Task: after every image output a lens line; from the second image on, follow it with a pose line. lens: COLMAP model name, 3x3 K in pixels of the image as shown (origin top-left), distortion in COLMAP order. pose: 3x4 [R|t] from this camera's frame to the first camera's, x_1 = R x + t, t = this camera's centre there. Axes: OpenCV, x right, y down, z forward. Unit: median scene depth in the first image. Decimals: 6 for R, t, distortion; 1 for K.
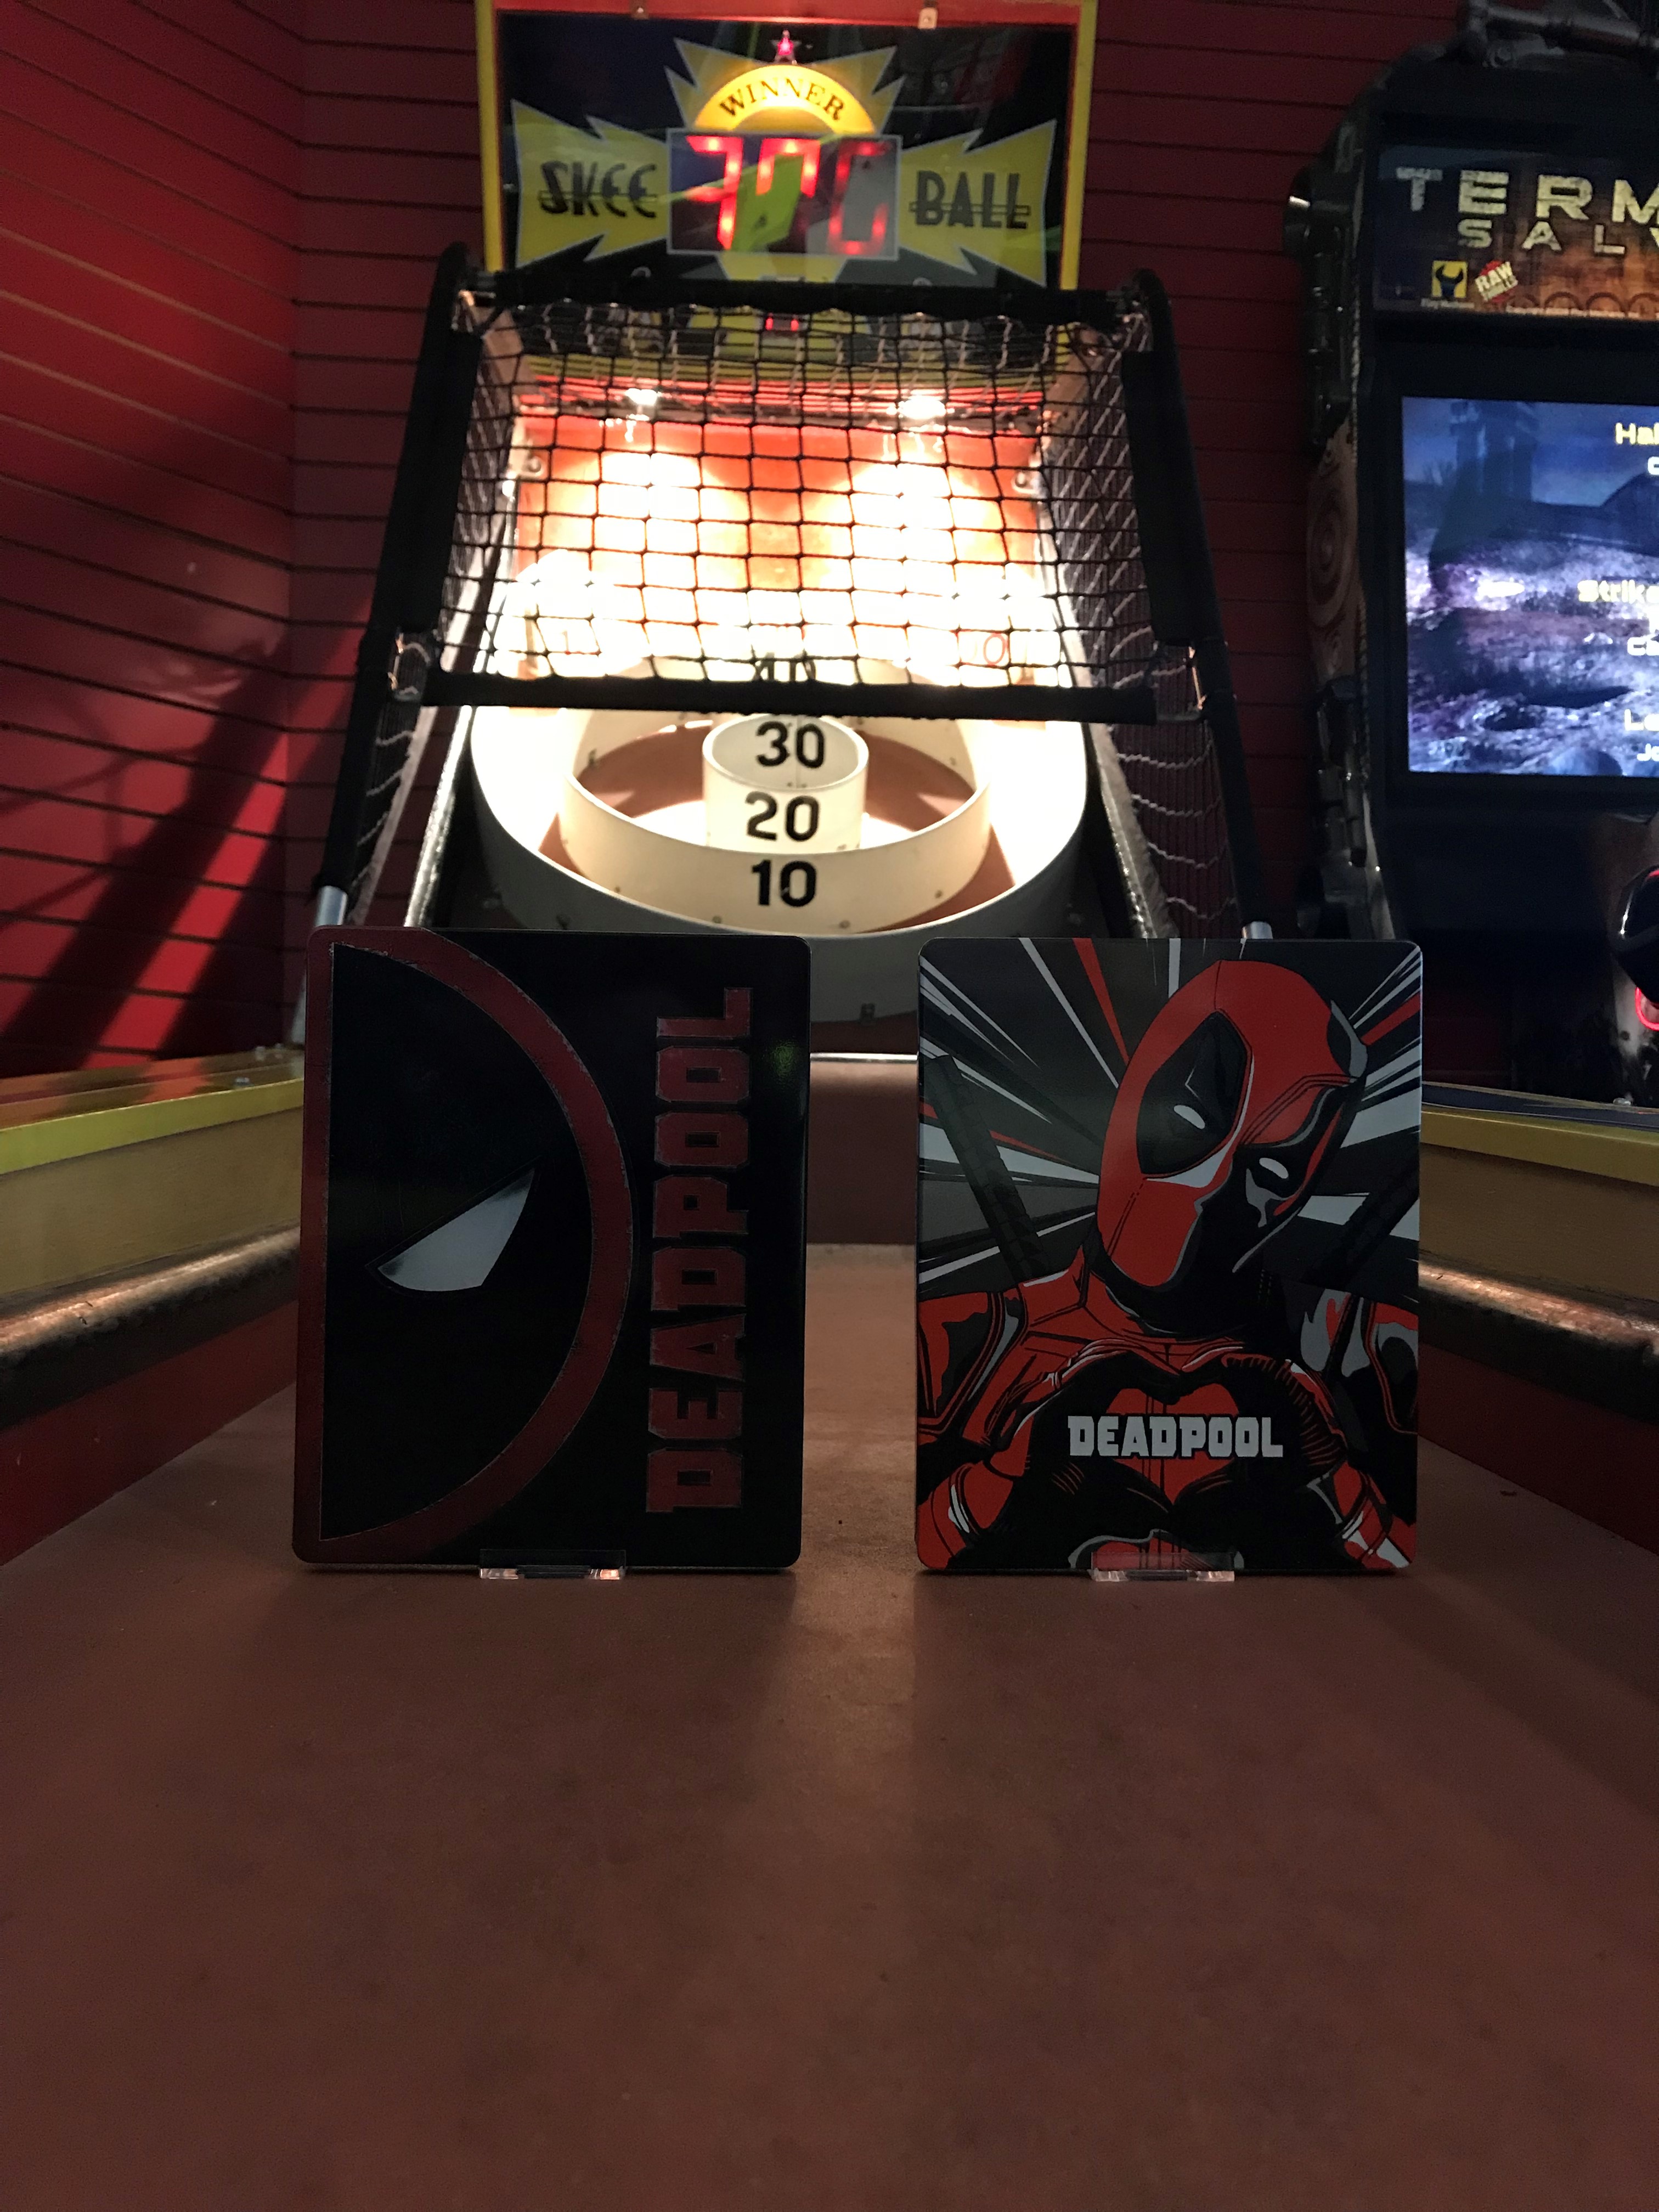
lens RADIAL K [[1810.3, 0, 833.0], [0, 1810.3, 1094.5], [0, 0, 1]] dist [0.012897, -0.005574]
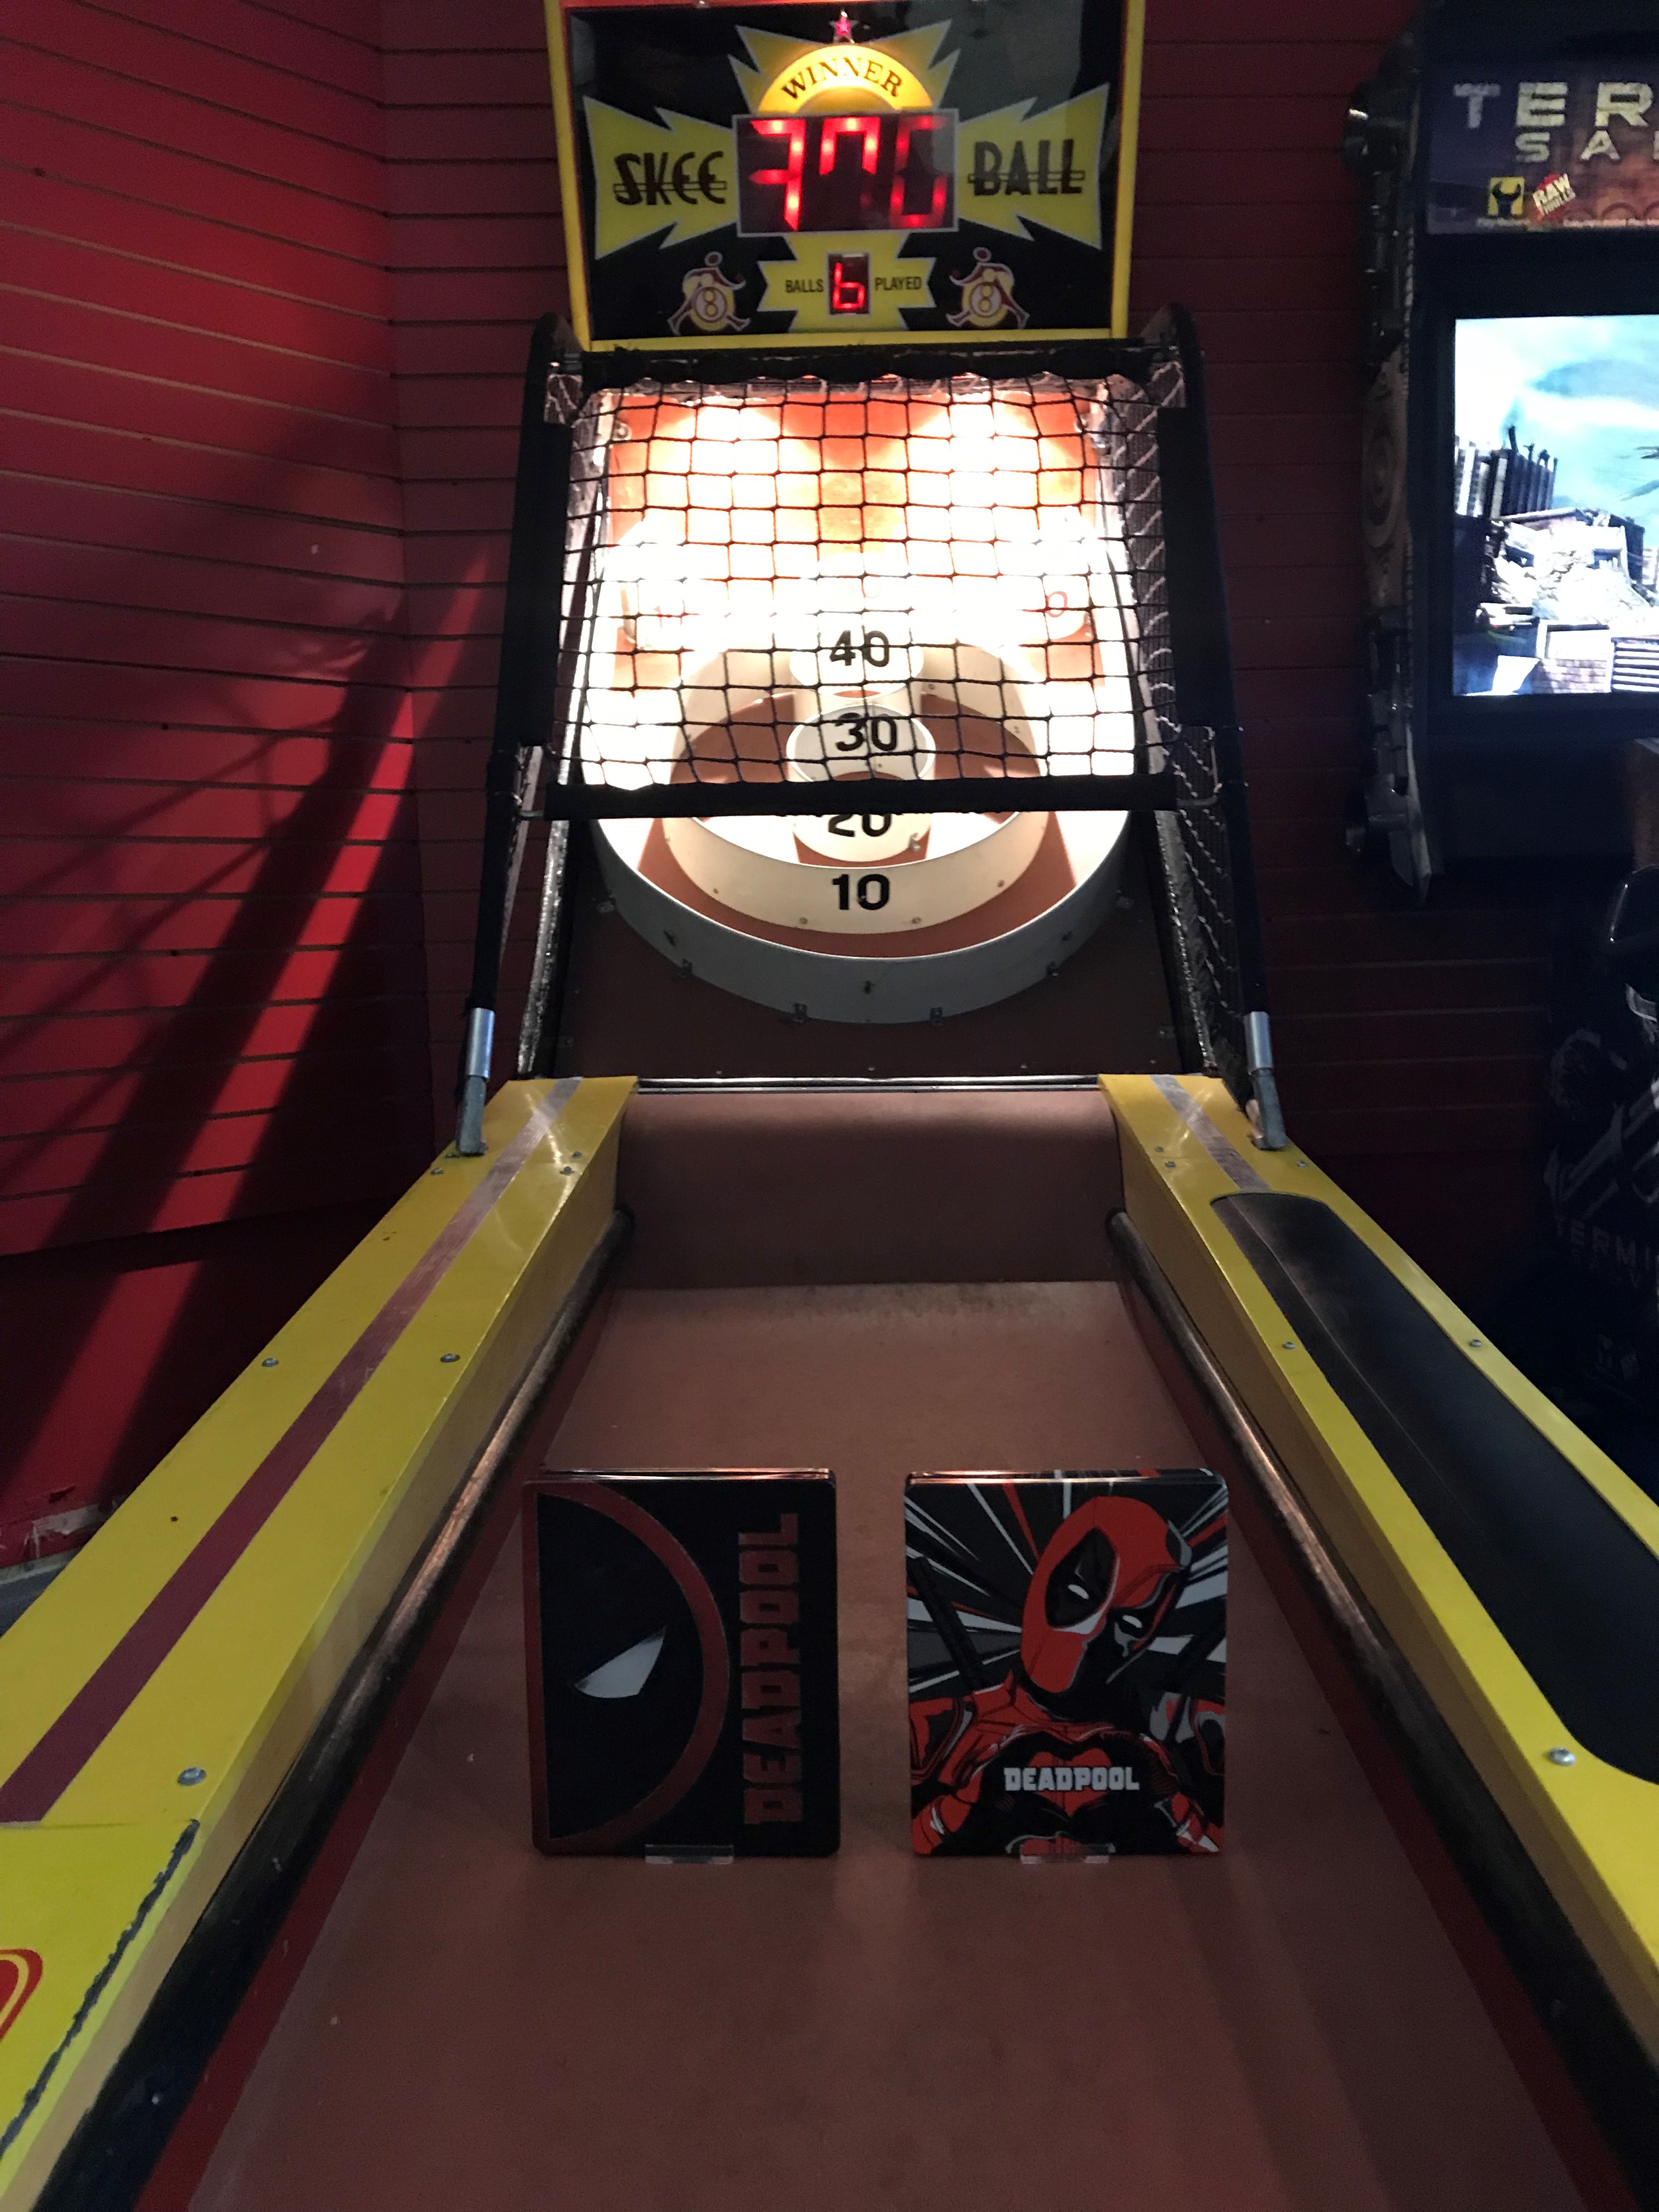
lens RADIAL K [[1786.5, 0, 834.9], [0, 1786.5, 1098.0], [0, 0, 1]] dist [0.008960, -0.004291]
pose [[0.997801, -0.021685, -0.062636, 0.021300], [0.031598, 0.986301, 0.161900, -0.154547], [0.058267, -0.163523, 0.984817, -0.109406]]
